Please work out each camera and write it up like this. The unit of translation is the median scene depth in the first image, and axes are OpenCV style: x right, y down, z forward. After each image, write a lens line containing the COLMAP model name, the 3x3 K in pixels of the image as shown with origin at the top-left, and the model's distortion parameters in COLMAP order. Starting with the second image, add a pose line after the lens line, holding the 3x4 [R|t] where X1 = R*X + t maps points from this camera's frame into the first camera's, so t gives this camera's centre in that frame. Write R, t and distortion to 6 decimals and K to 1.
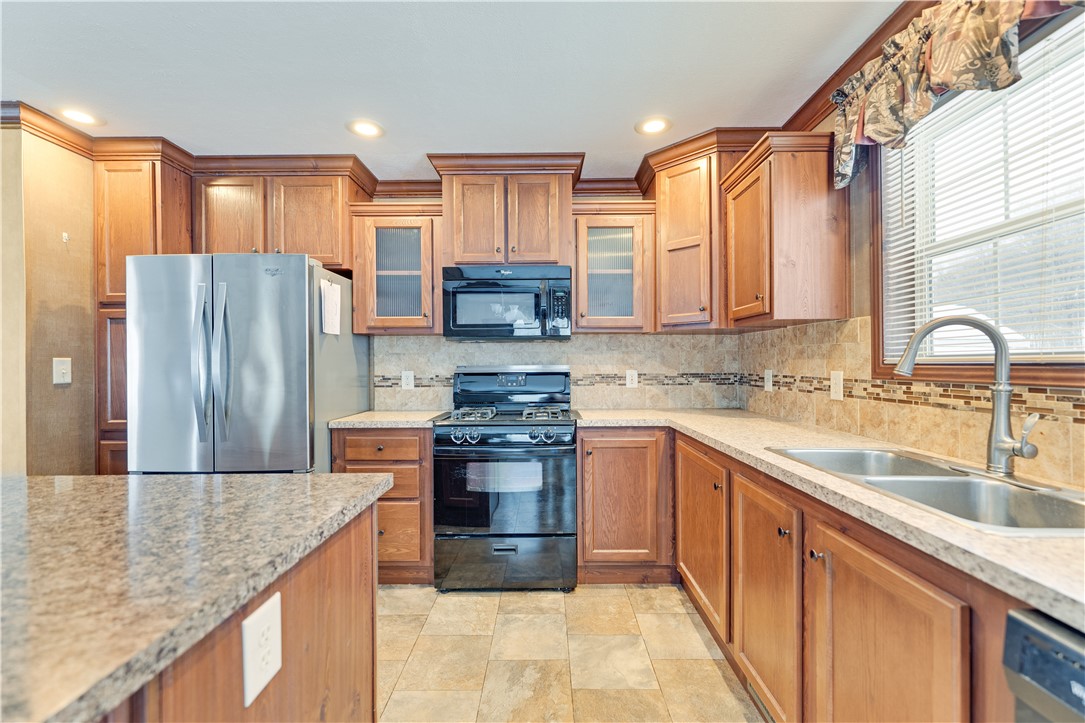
lens RADIAL K [[444.4, 0, 546.6], [0, 444.4, 363.0], [0, 0, 1]] dist [-0.001446, 0.000950]
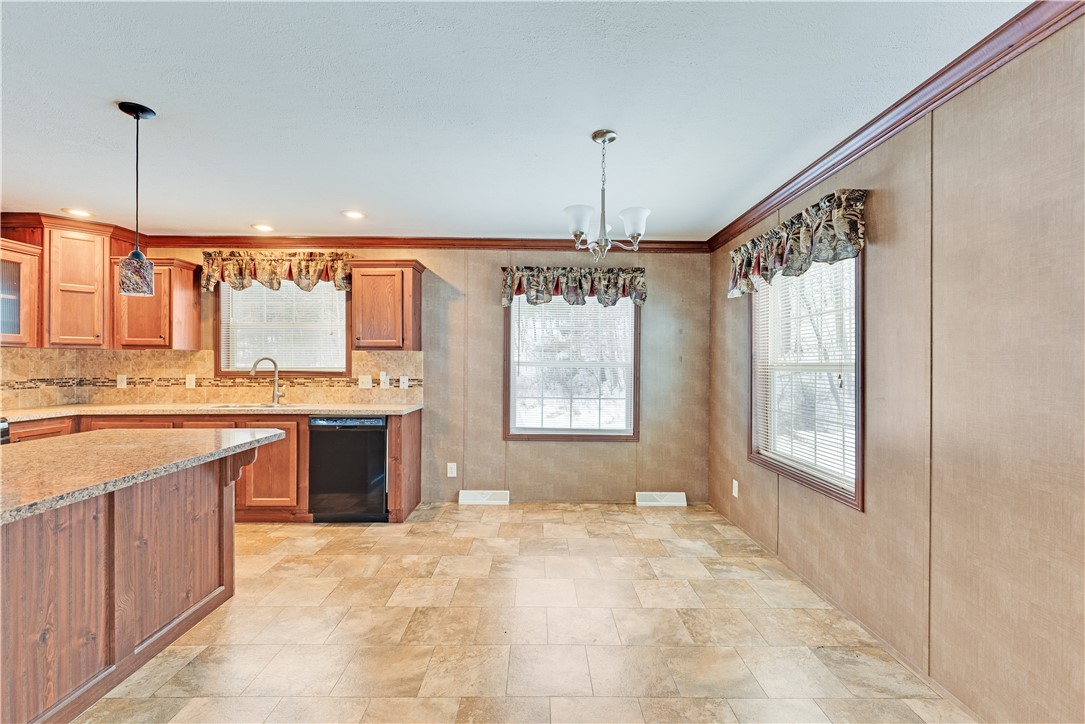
lens RADIAL K [[470.5, 0, 543.9], [0, 470.5, 362.3], [0, 0, 1]] dist [0.007357, -0.000585]
pose [[-0.016936, 0.004722, 0.999845, -1.511922], [-0.004292, 0.999979, -0.004795, -0.034012], [-0.999847, -0.004373, -0.016915, -0.583058]]
